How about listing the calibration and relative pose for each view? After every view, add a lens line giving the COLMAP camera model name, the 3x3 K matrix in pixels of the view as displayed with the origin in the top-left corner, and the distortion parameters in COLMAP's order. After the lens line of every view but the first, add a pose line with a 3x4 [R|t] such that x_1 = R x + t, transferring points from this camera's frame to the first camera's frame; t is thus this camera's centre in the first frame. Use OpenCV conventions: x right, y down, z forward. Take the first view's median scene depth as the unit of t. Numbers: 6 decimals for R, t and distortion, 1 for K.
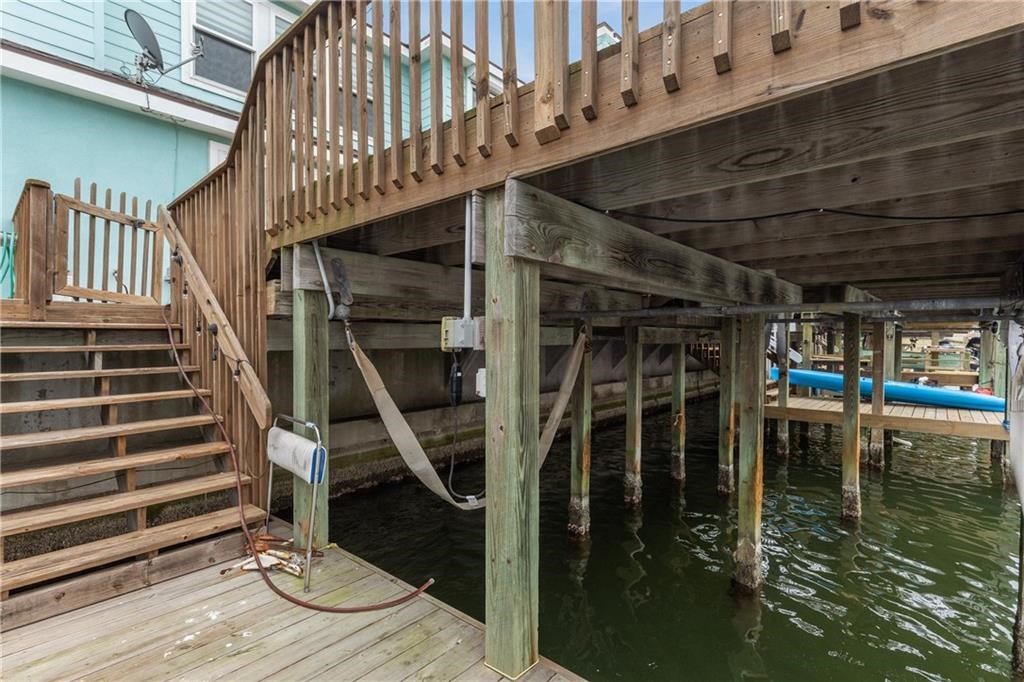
lens RADIAL K [[477.3, 0, 504.1], [0, 477.3, 353.3], [0, 0, 1]] dist [-0.001691, -0.000251]
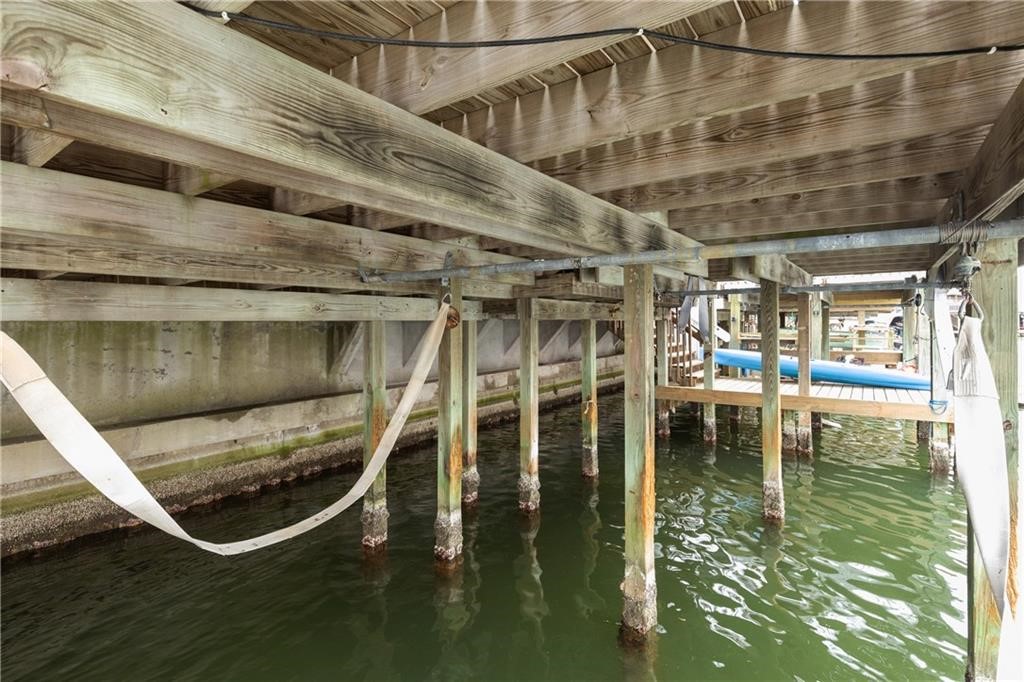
lens RADIAL K [[478.0, 0, 510.8], [0, 478.0, 326.6], [0, 0, 1]] dist [0.002084, -0.000048]
pose [[0.994874, -0.006726, 0.100900, 0.140789], [0.009192, 0.999670, -0.023998, 0.012458], [-0.100706, 0.024802, 0.994607, 0.148402]]
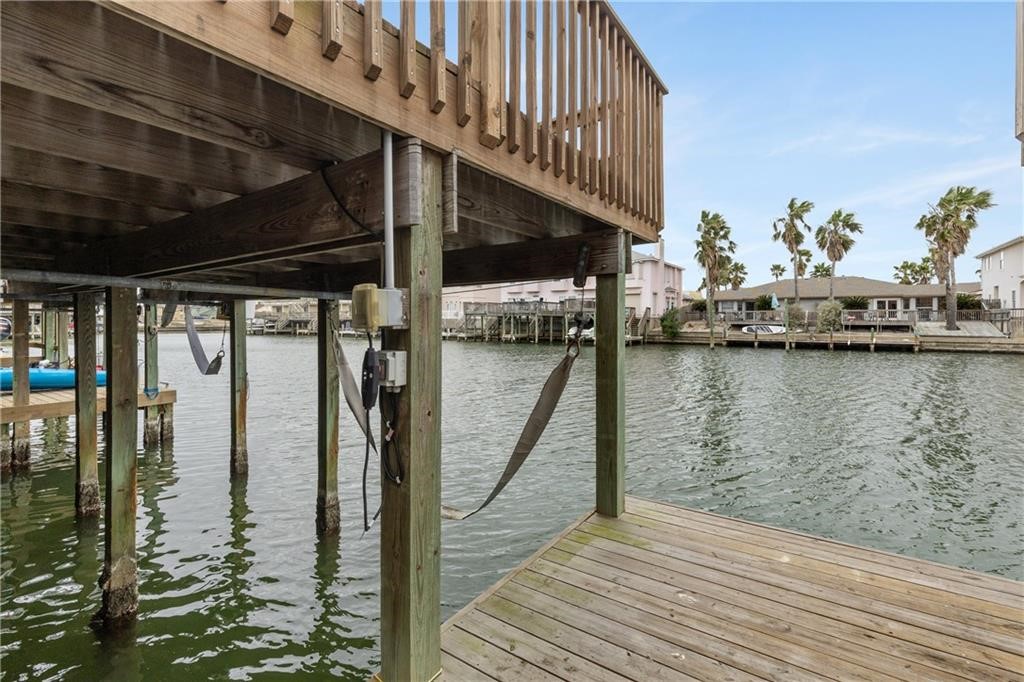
lens RADIAL K [[478.0, 0, 510.8], [0, 478.0, 326.6], [0, 0, 1]] dist [0.002084, -0.000048]
pose [[-0.138193, -0.005828, 0.990388, -0.249474], [0.024813, 0.999648, 0.009345, -0.003727], [-0.990094, 0.025866, -0.138000, 0.260115]]
